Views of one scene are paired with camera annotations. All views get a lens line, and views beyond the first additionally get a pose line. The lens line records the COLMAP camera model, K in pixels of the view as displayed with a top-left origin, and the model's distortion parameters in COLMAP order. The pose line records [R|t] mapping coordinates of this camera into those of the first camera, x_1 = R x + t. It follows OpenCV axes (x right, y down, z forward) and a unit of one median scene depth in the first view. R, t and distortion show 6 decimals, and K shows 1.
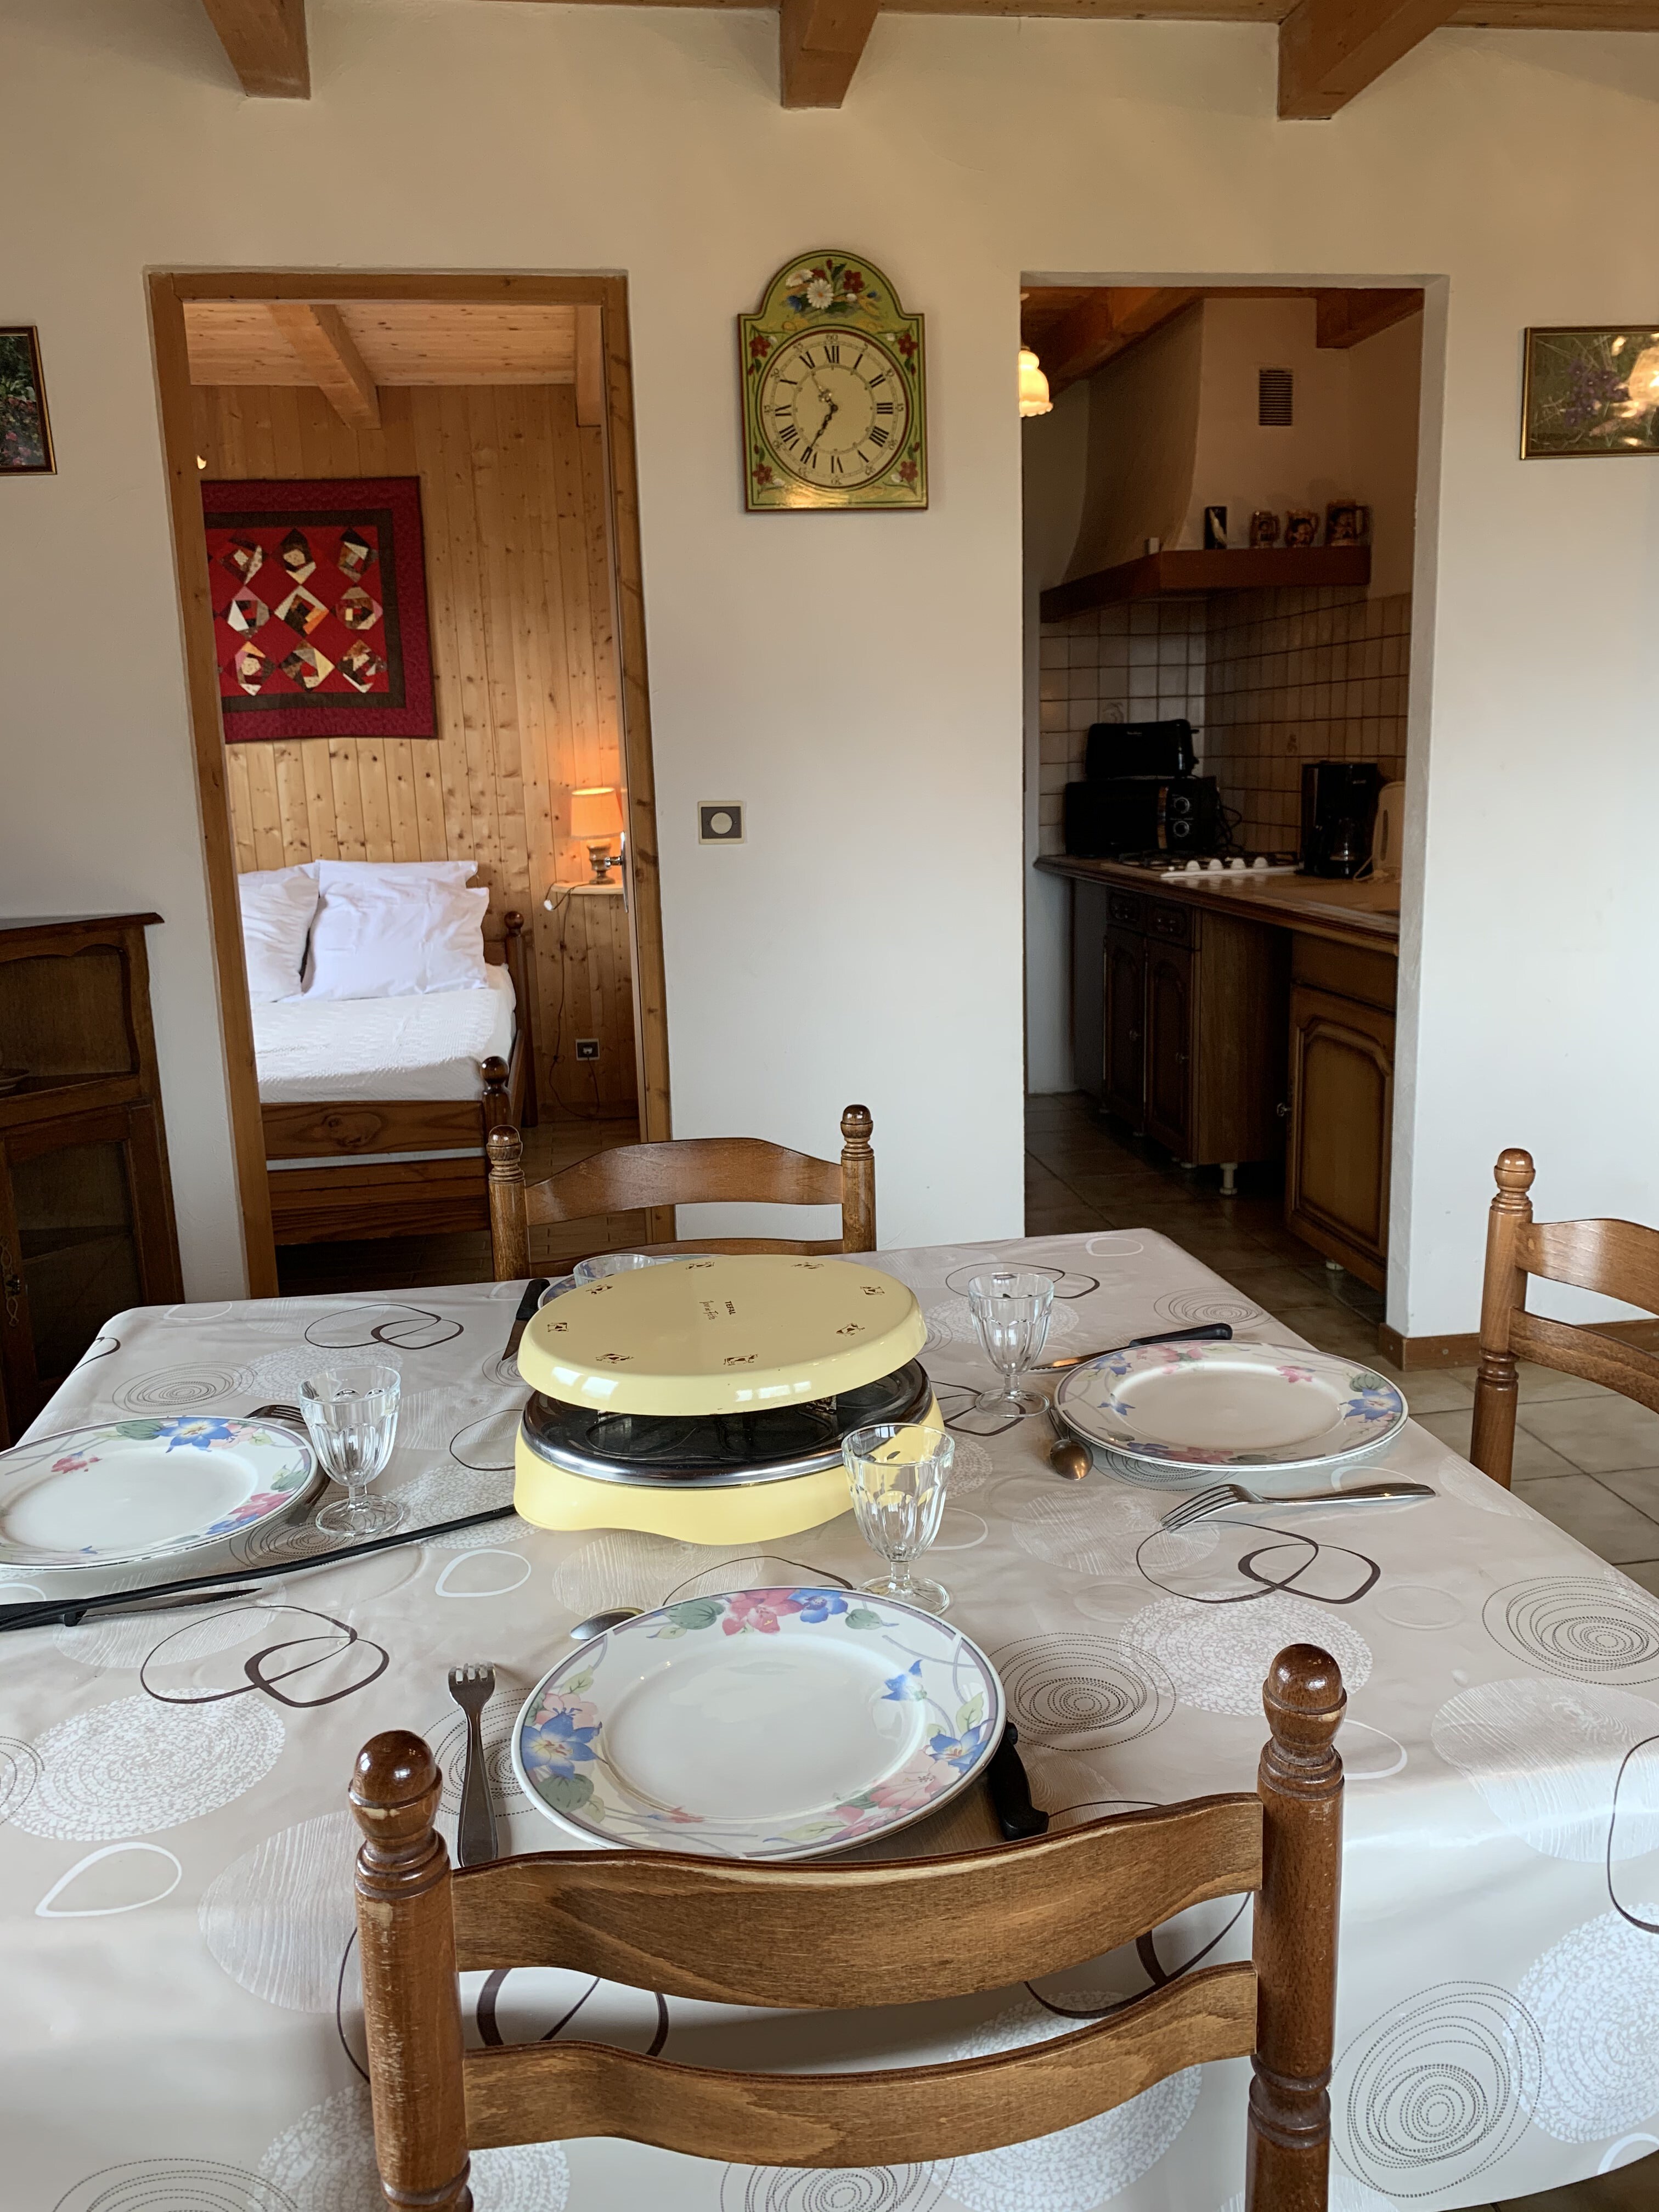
lens RADIAL K [[1719.8, 0, 821.5], [0, 1719.8, 1084.9], [0, 0, 1]] dist [0.044991, -0.041583]
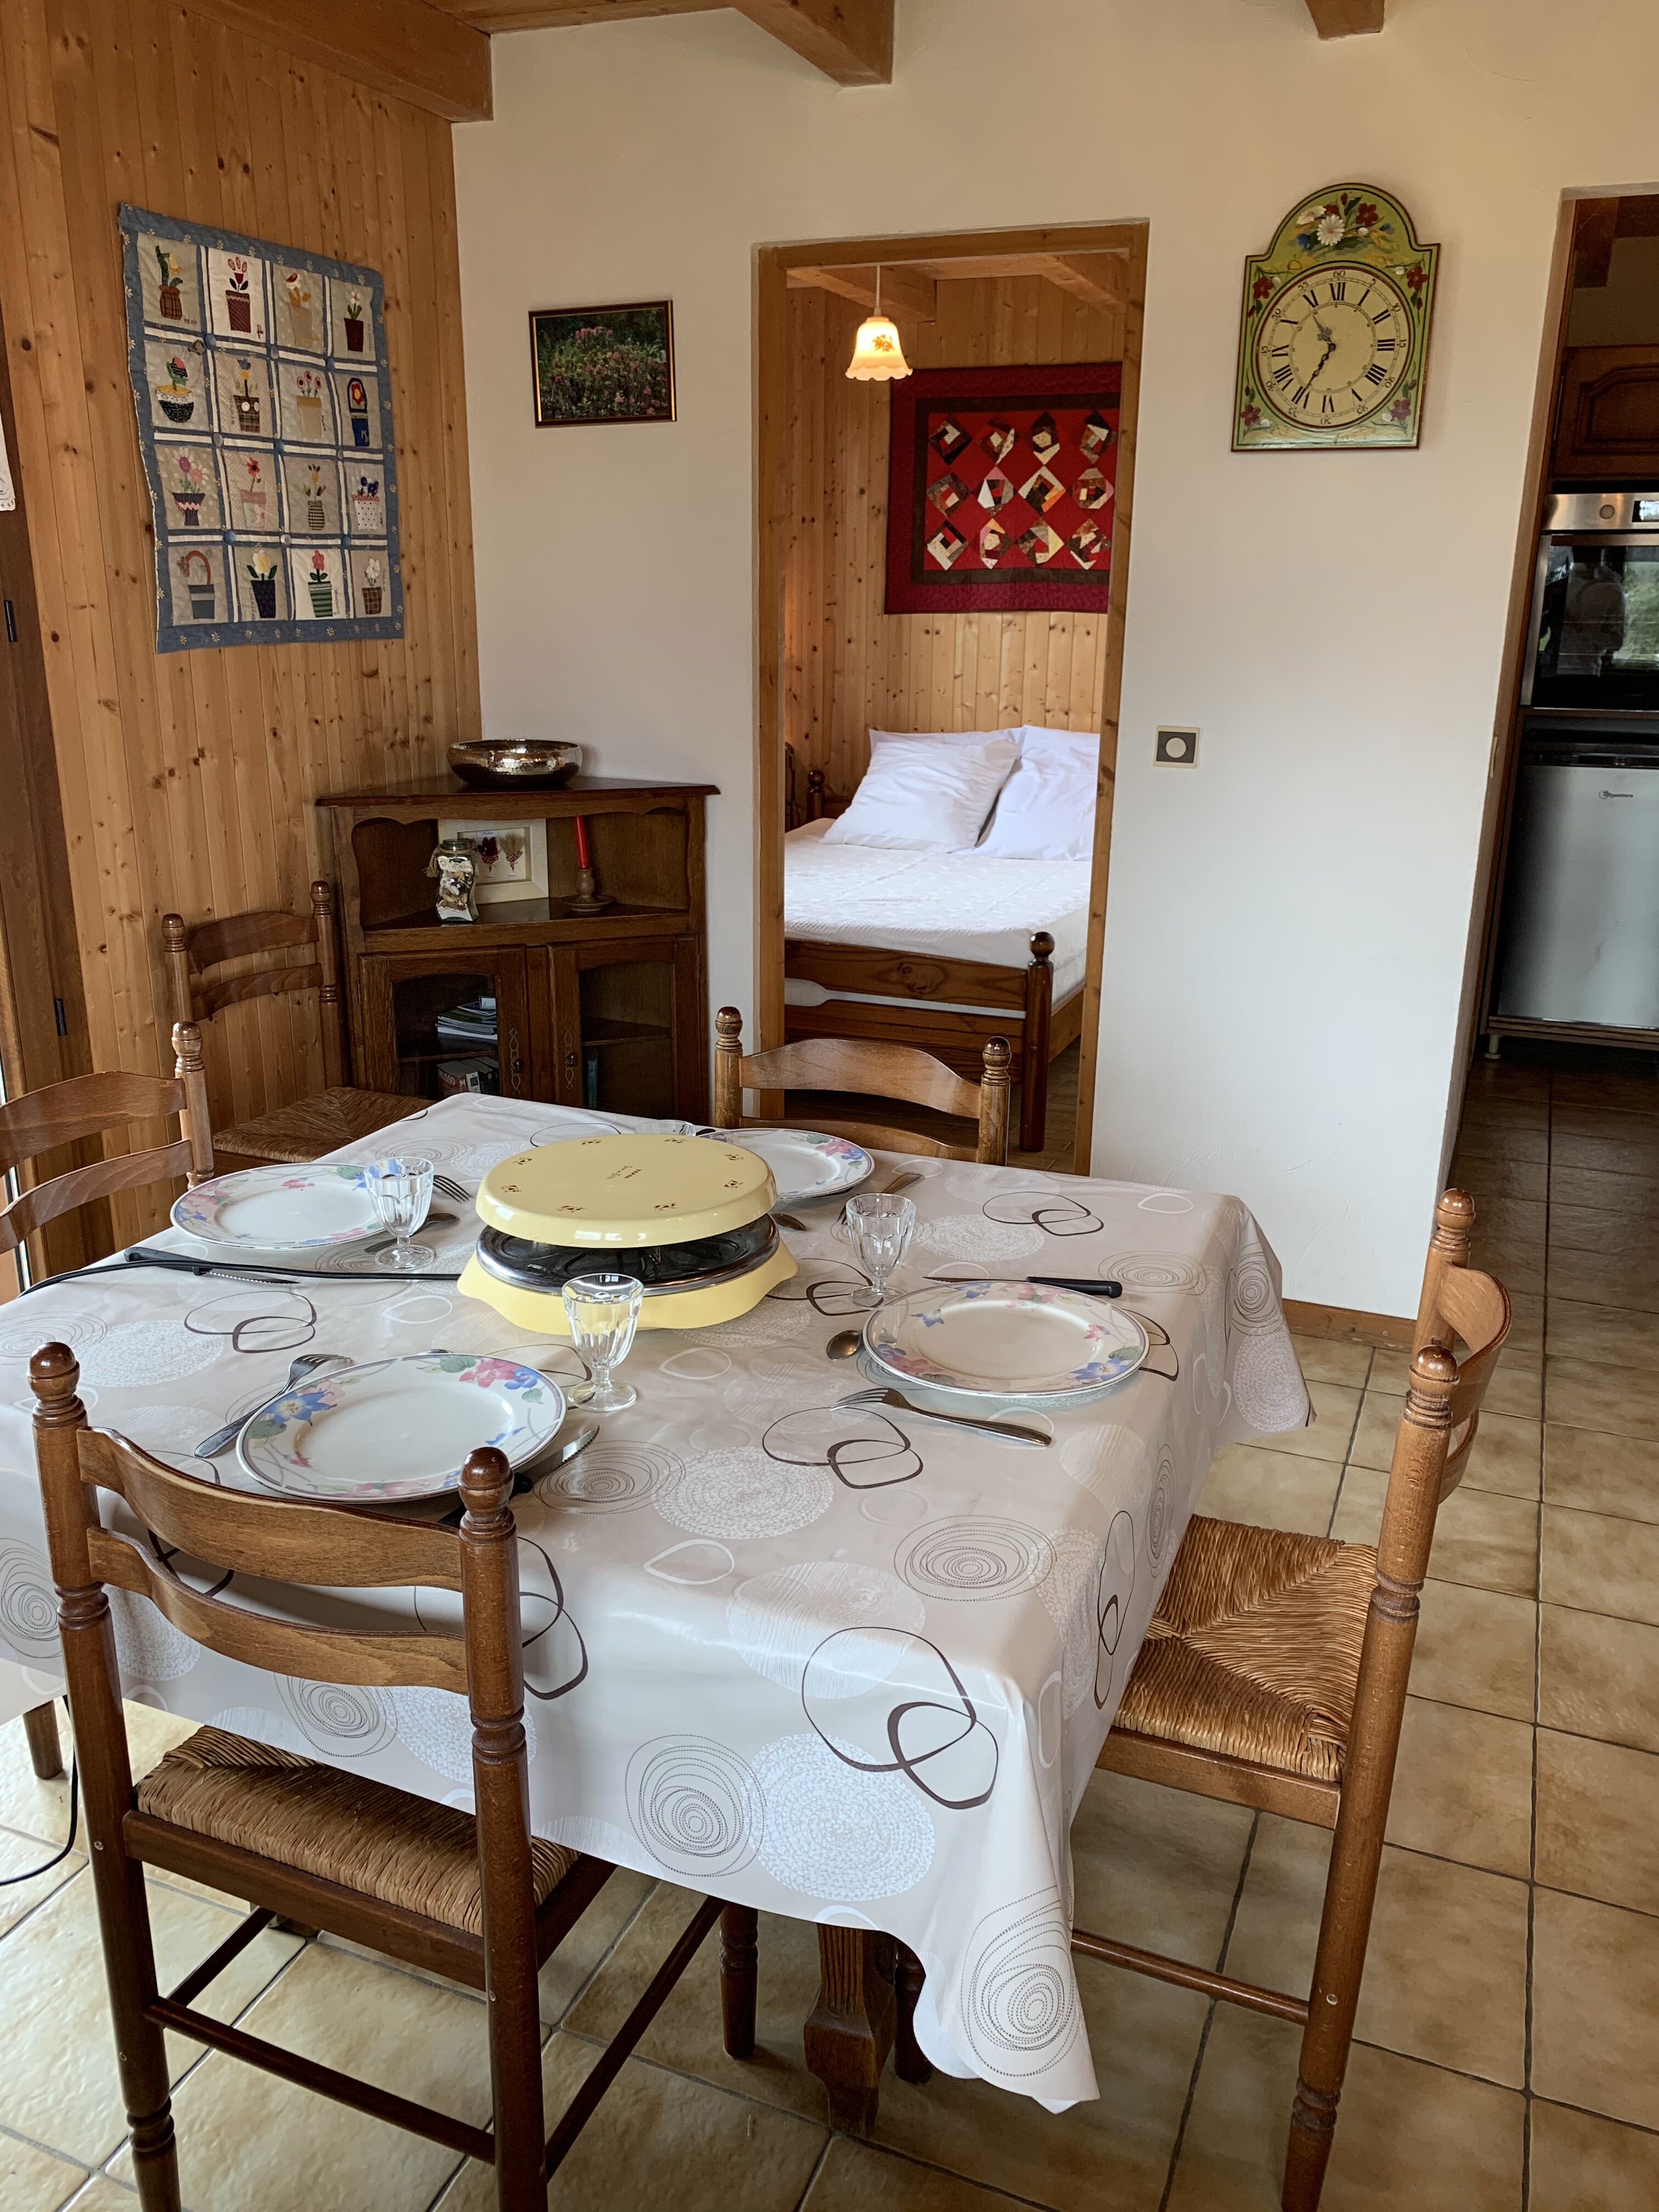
lens RADIAL K [[1719.8, 0, 839.4], [0, 1719.8, 1107.3], [0, 0, 1]] dist [0.044991, -0.041583]
pose [[0.862231, 0.189755, -0.469628, 0.209824], [-0.138026, 0.980109, 0.142602, -0.040675], [0.487346, -0.058135, 0.871272, -0.029934]]
